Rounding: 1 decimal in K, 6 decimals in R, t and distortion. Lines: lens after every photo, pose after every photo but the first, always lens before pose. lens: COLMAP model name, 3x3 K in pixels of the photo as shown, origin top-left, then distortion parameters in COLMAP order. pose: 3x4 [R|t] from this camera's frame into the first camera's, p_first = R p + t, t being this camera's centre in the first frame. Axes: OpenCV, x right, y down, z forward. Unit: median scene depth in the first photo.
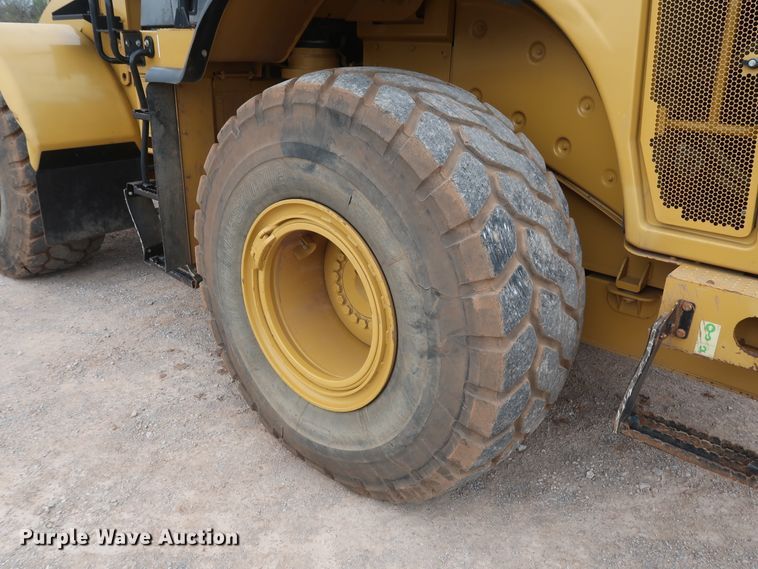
lens RADIAL K [[547.7, 0, 378.1], [0, 547.7, 267.2], [0, 0, 1]] dist [-0.021952, 0.000273]
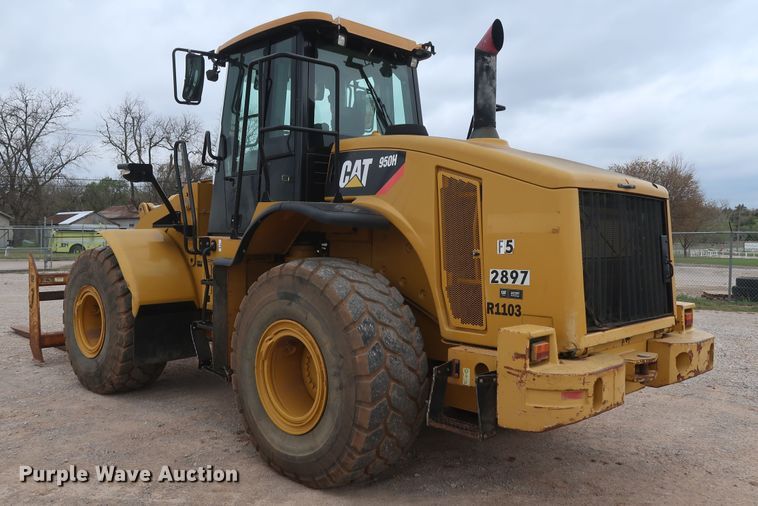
lens RADIAL K [[664.0, 0, 379.0], [0, 664.0, 253.0], [0, 0, 1]] dist [-0.013387, -0.000933]
pose [[0.996655, -0.019005, -0.079479, 0.405191], [-0.007440, 0.947439, -0.319849, 0.428310], [0.081380, 0.319370, 0.944129, -1.383894]]
